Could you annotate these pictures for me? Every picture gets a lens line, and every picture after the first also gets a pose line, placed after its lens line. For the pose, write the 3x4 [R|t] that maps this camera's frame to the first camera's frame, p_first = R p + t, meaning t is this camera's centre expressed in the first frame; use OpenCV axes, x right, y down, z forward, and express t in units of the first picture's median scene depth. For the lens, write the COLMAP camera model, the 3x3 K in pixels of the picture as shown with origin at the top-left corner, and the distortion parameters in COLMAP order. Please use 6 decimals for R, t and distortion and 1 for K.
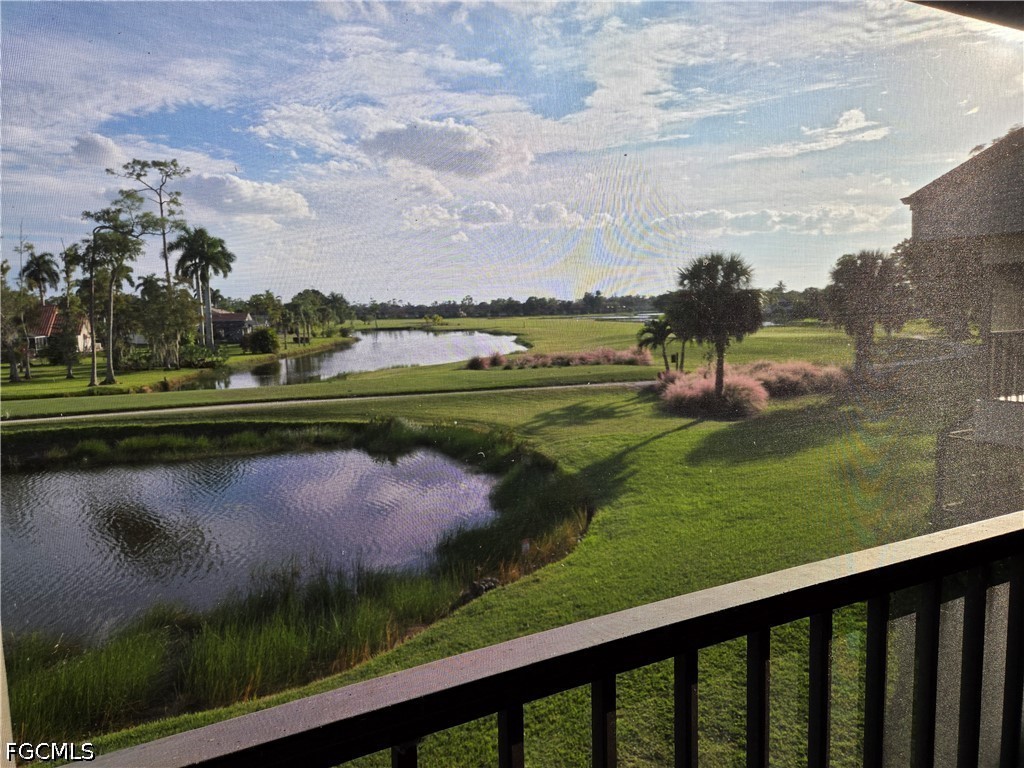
lens RADIAL K [[682.5, 0, 500.1], [0, 682.5, 385.4], [0, 0, 1]] dist [0.075271, -0.063022]
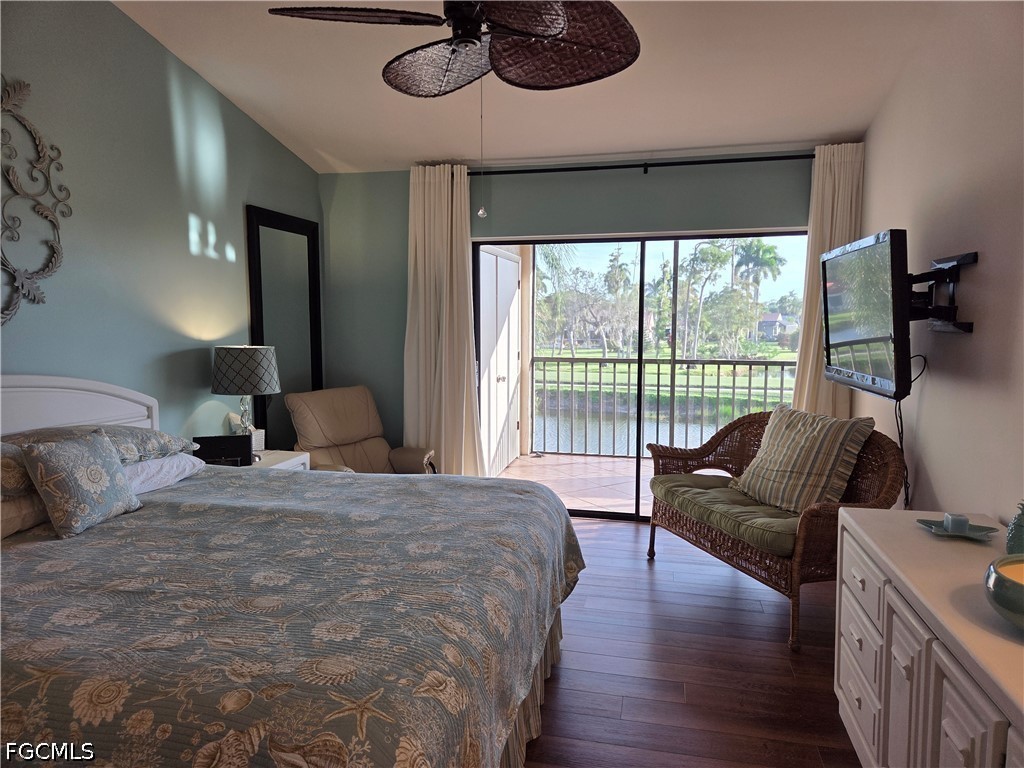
lens RADIAL K [[682.5, 0, 511.4], [0, 682.5, 389.8], [0, 0, 1]] dist [0.075271, -0.063022]
pose [[0.777186, 0.091143, -0.622635, -0.032882], [-0.087891, 0.995479, 0.036013, 0.013792], [0.623103, 0.026735, 0.781683, -0.115864]]
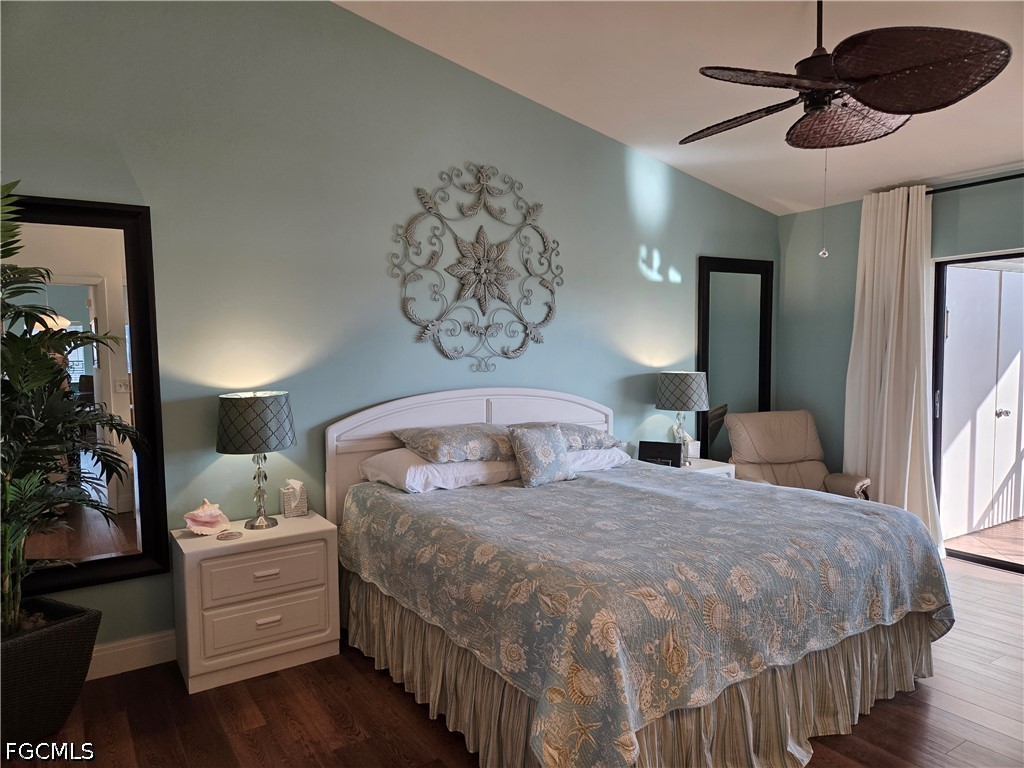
lens RADIAL K [[682.5, 0, 495.3], [0, 682.5, 397.2], [0, 0, 1]] dist [0.075271, -0.063022]
pose [[0.104382, 0.091572, -0.990313, -0.018654], [-0.093505, 0.992245, 0.081895, 0.012867], [0.990132, 0.084050, 0.112134, -0.112096]]
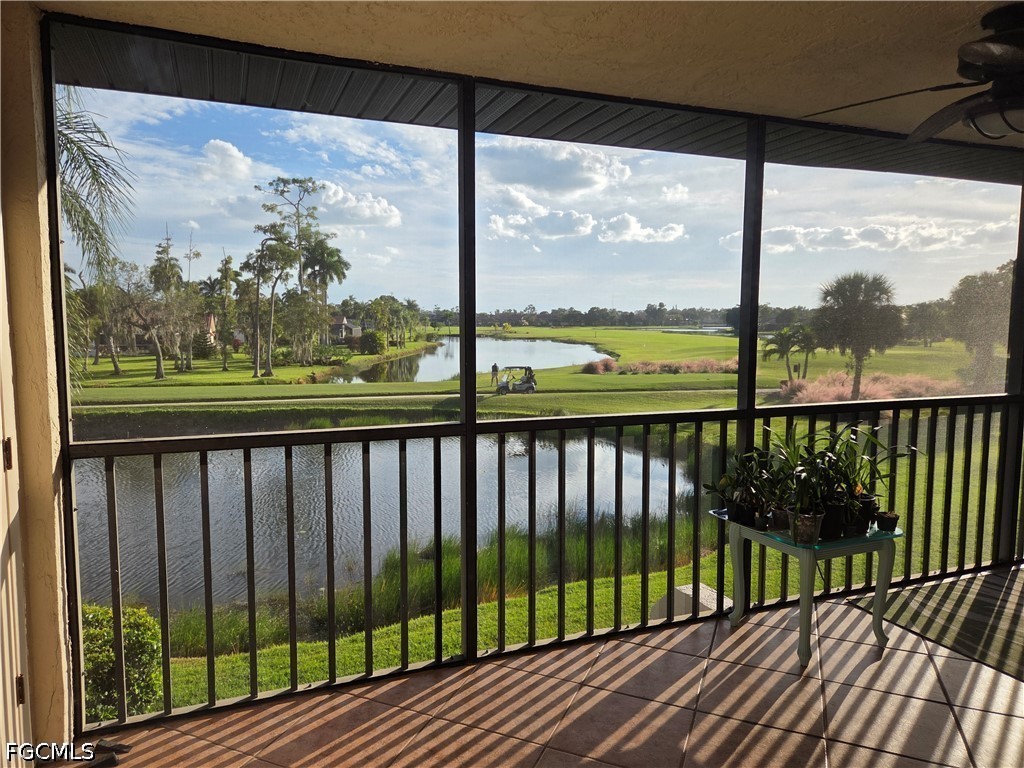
lens RADIAL K [[682.5, 0, 494.4], [0, 682.5, 382.0], [0, 0, 1]] dist [0.075271, -0.063022]
pose [[0.996072, 0.033514, -0.081957, -0.071830], [-0.034970, 0.999254, -0.016388, 0.009003], [0.081347, 0.019189, 0.996501, -0.065066]]
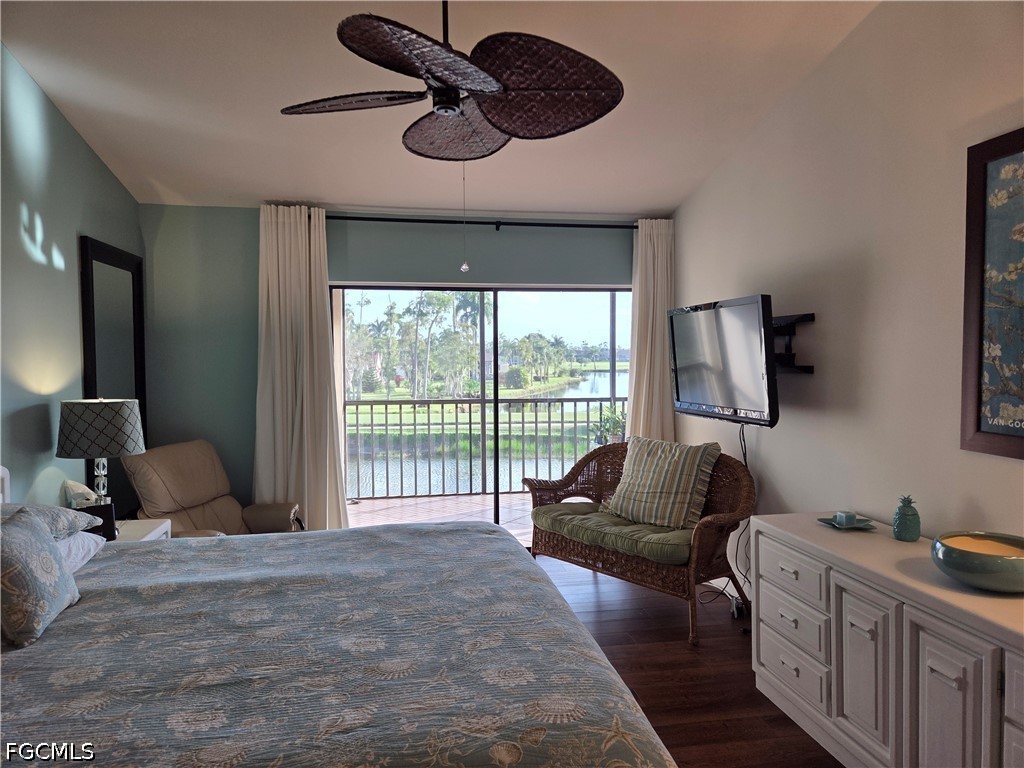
lens RADIAL K [[682.5, 0, 508.9], [0, 682.5, 387.1], [0, 0, 1]] dist [0.075271, -0.063022]
pose [[0.960385, 0.031130, -0.276933, -0.043877], [-0.047648, 0.997451, -0.053117, 0.014470], [0.274573, 0.064208, 0.959420, -0.123849]]
